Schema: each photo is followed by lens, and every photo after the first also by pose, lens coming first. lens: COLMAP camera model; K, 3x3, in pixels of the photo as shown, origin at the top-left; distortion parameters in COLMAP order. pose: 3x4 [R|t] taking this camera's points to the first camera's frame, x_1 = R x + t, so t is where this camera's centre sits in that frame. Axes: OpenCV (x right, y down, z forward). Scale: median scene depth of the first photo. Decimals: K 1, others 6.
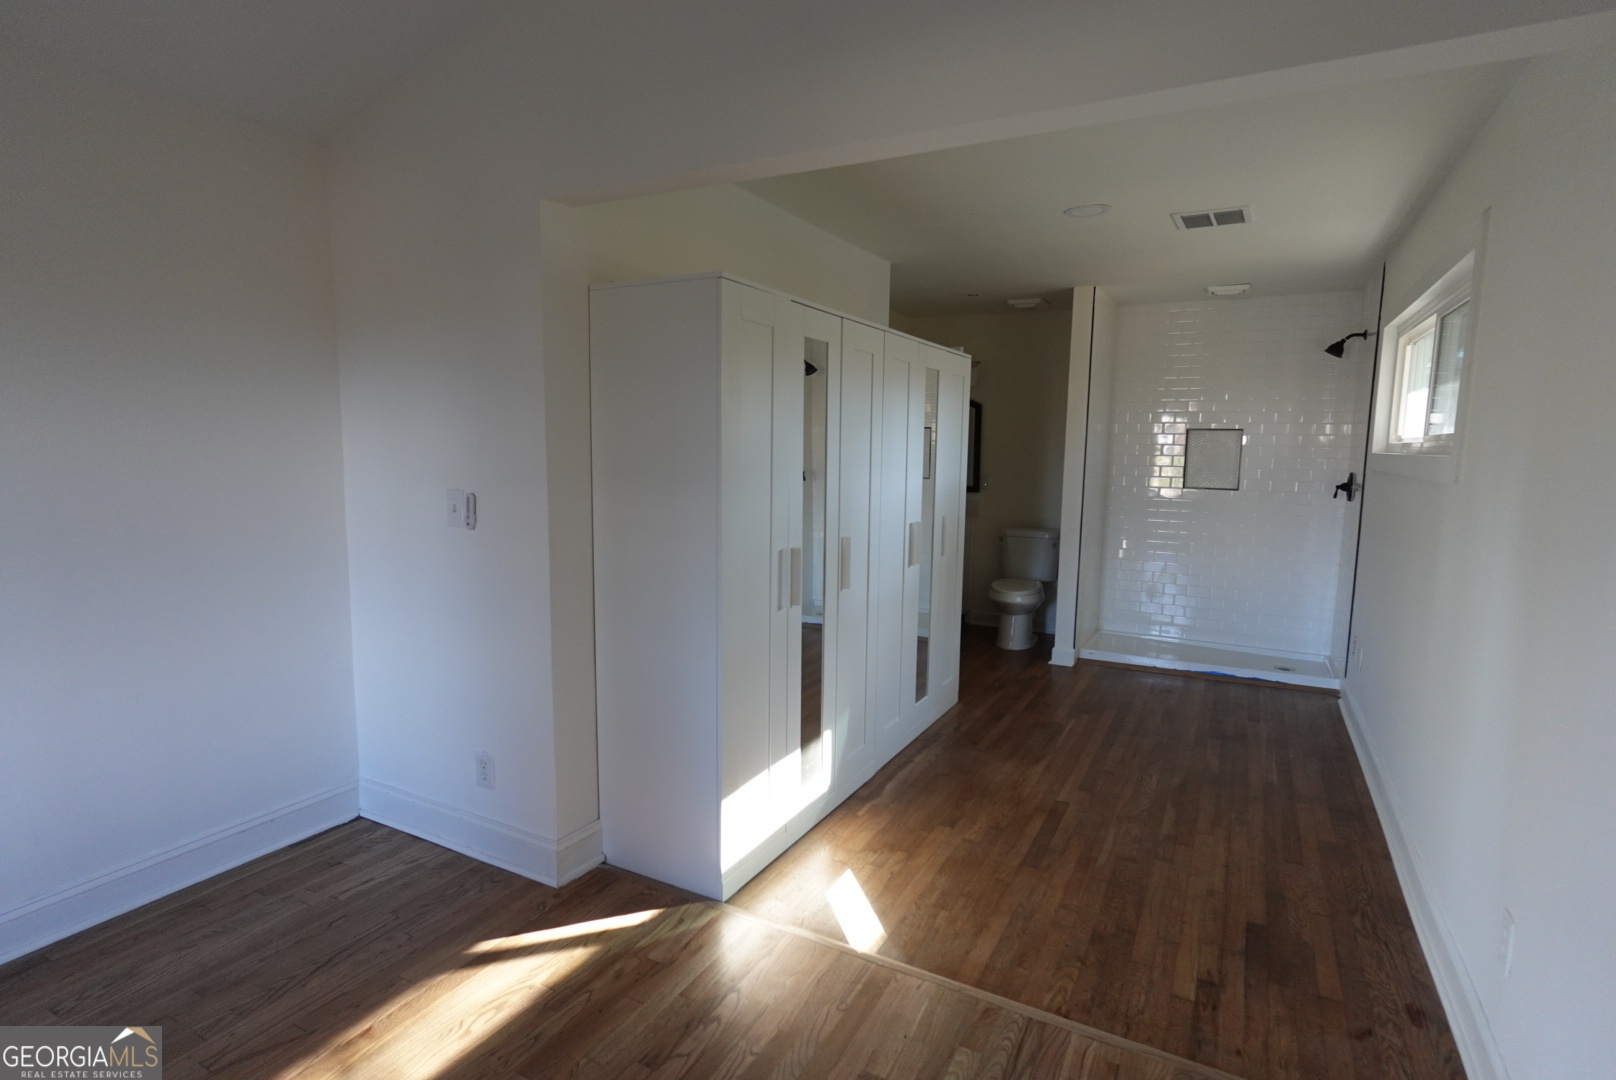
lens RADIAL K [[815.8, 0, 805.3], [0, 815.8, 541.7], [0, 0, 1]] dist [0.001219, -0.002941]
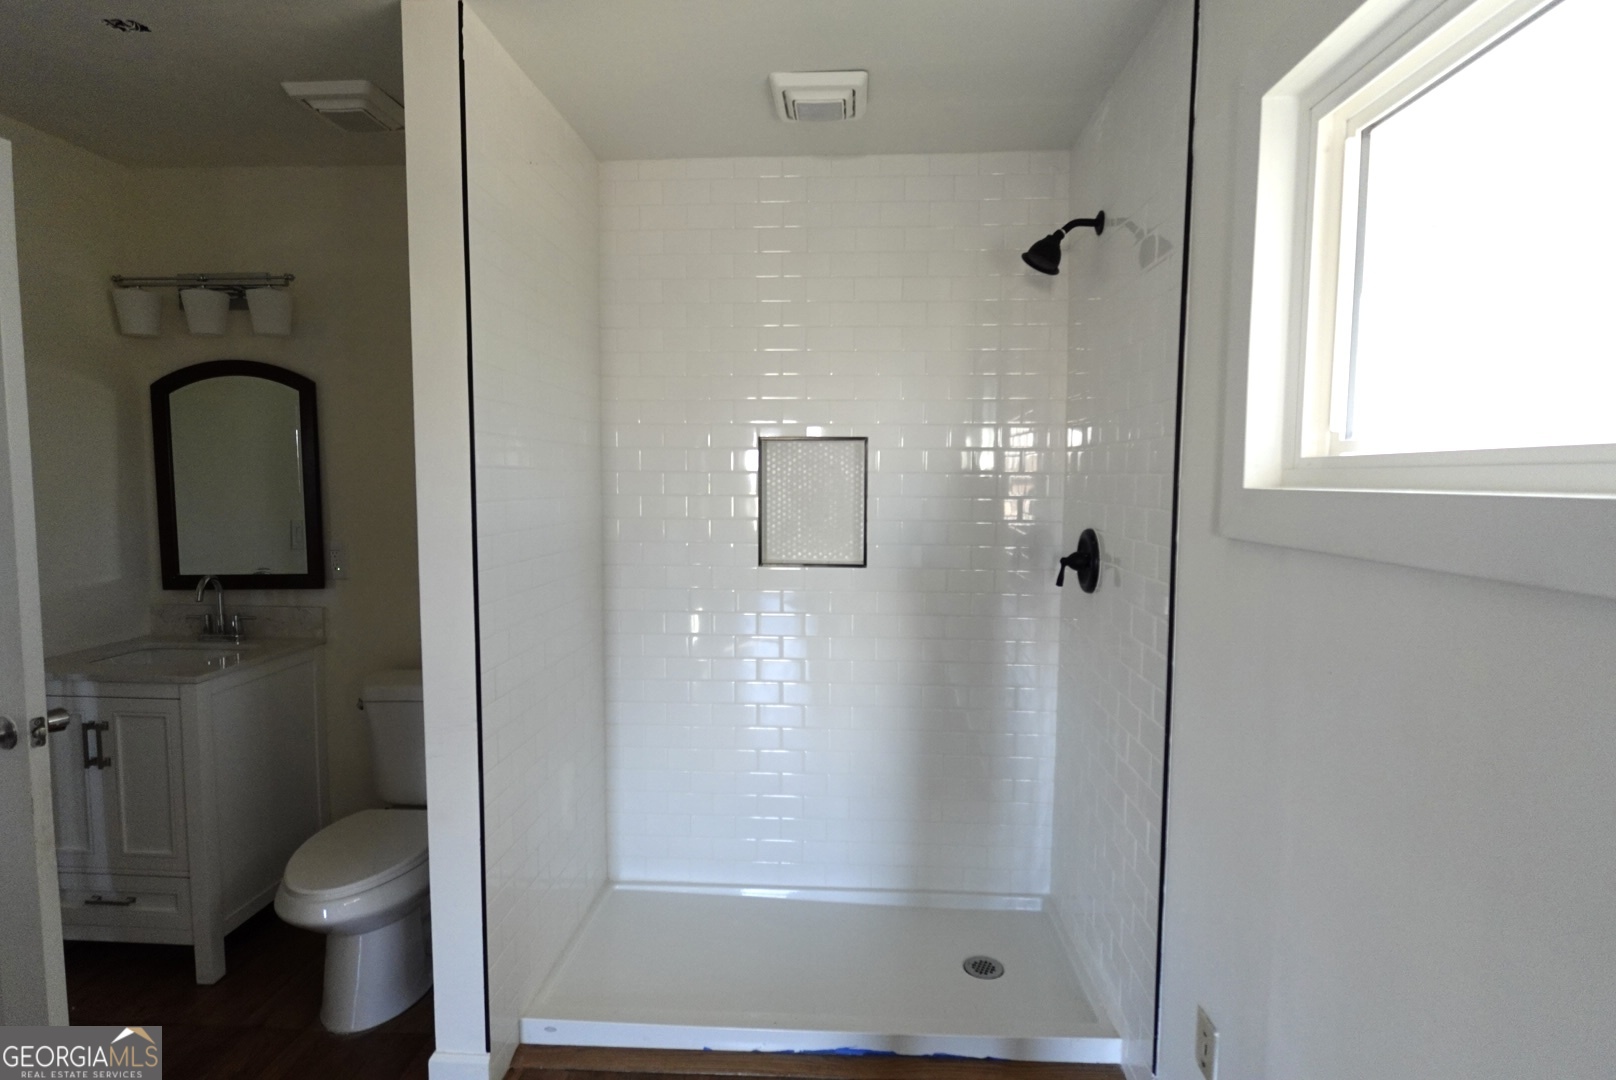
lens RADIAL K [[815.8, 0, 805.3], [0, 815.8, 541.7], [0, 0, 1]] dist [0.001219, -0.002941]
pose [[0.903948, -0.043730, 0.425402, 0.396437], [0.060444, 0.997836, -0.025864, -0.089424], [-0.423350, 0.049093, 0.904635, 0.778262]]
